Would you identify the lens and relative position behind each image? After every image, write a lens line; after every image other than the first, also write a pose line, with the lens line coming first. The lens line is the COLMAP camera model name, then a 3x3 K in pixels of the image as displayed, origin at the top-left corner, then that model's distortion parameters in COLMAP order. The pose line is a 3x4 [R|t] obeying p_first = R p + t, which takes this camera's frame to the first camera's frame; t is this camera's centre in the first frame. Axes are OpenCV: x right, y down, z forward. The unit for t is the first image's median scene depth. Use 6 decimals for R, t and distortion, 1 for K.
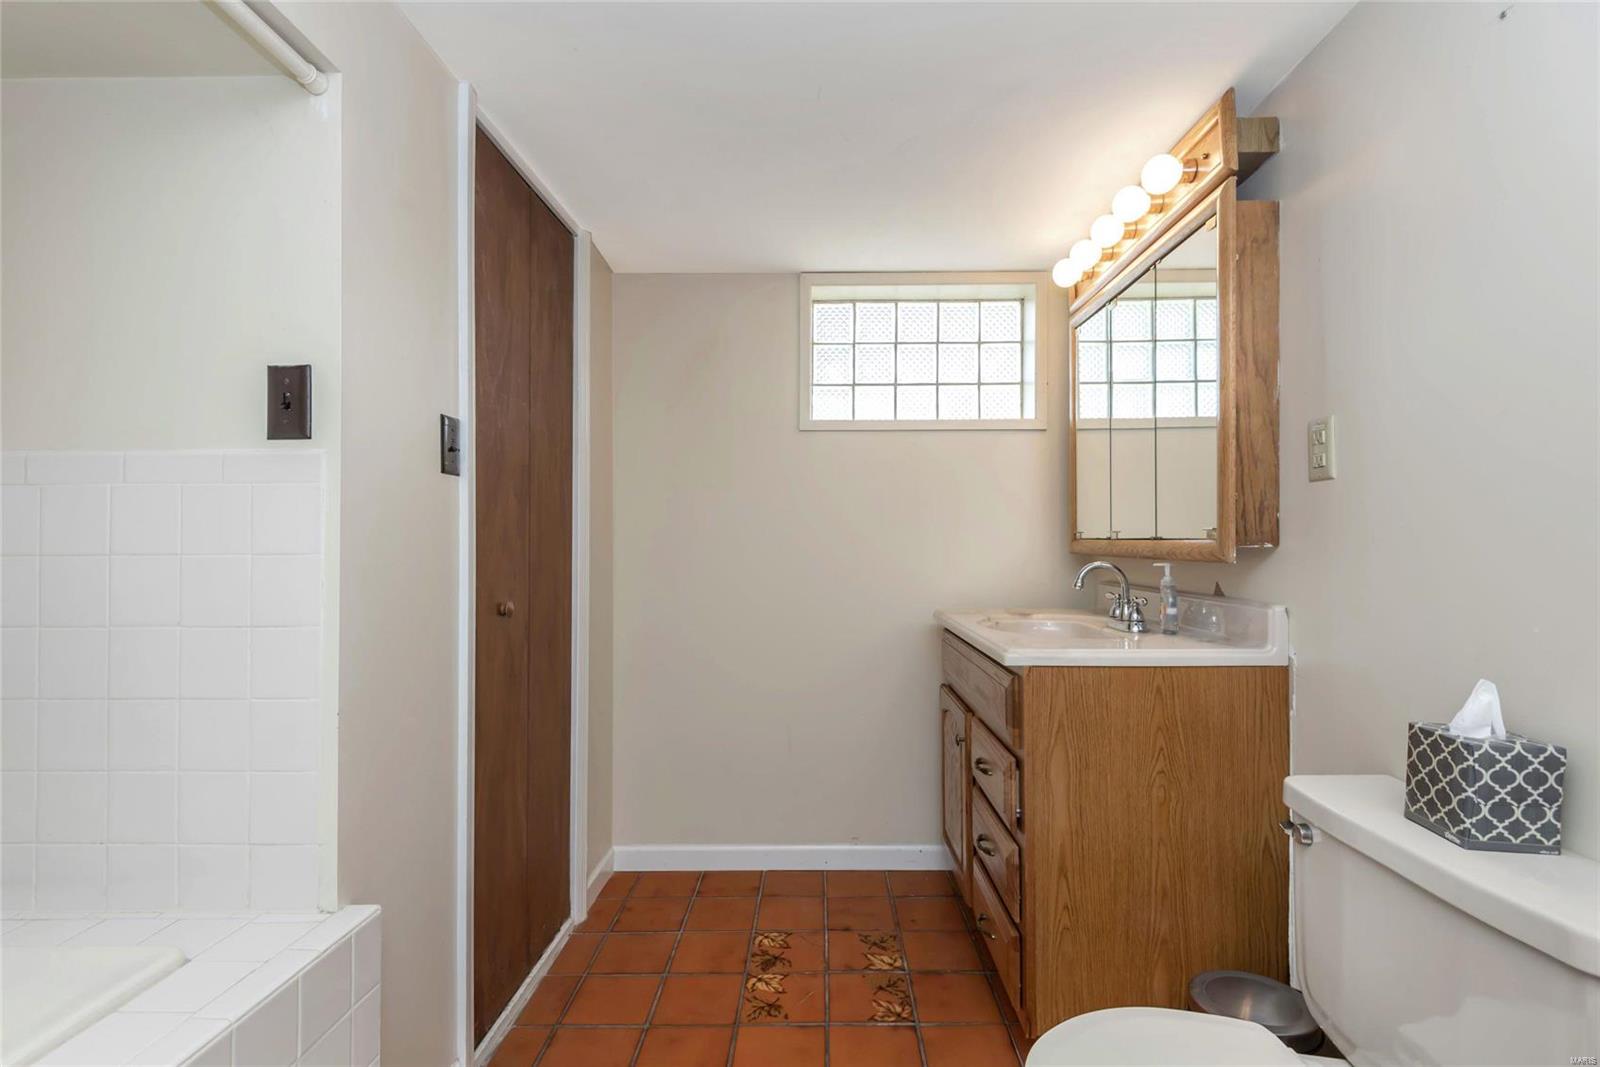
lens RADIAL K [[752.7, 0, 805.6], [0, 752.7, 544.3], [0, 0, 1]] dist [0.019923, -0.000619]
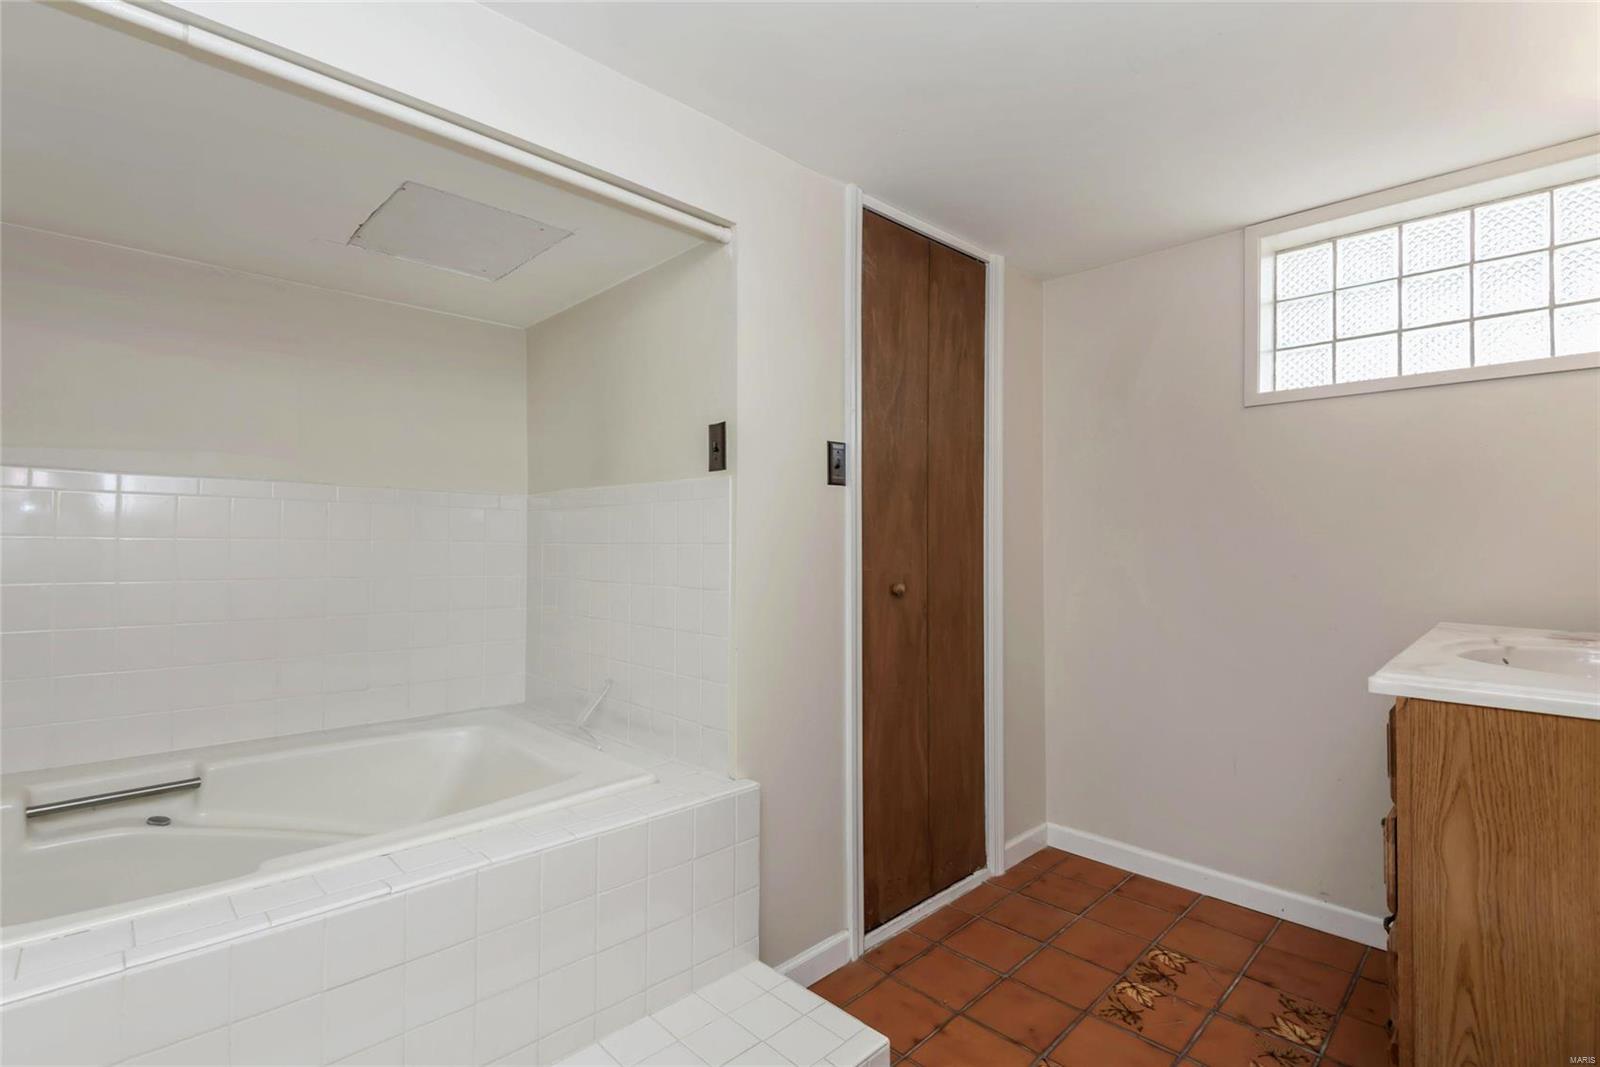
lens RADIAL K [[742.1, 0, 800.0], [0, 742.1, 533.5], [0, 0, 1]] dist [0.023272, -0.010068]
pose [[0.712090, -0.002398, -0.702084, 0.298289], [0.002623, 0.999996, -0.000755, -0.005261], [0.702083, -0.001304, 0.712094, 0.018386]]
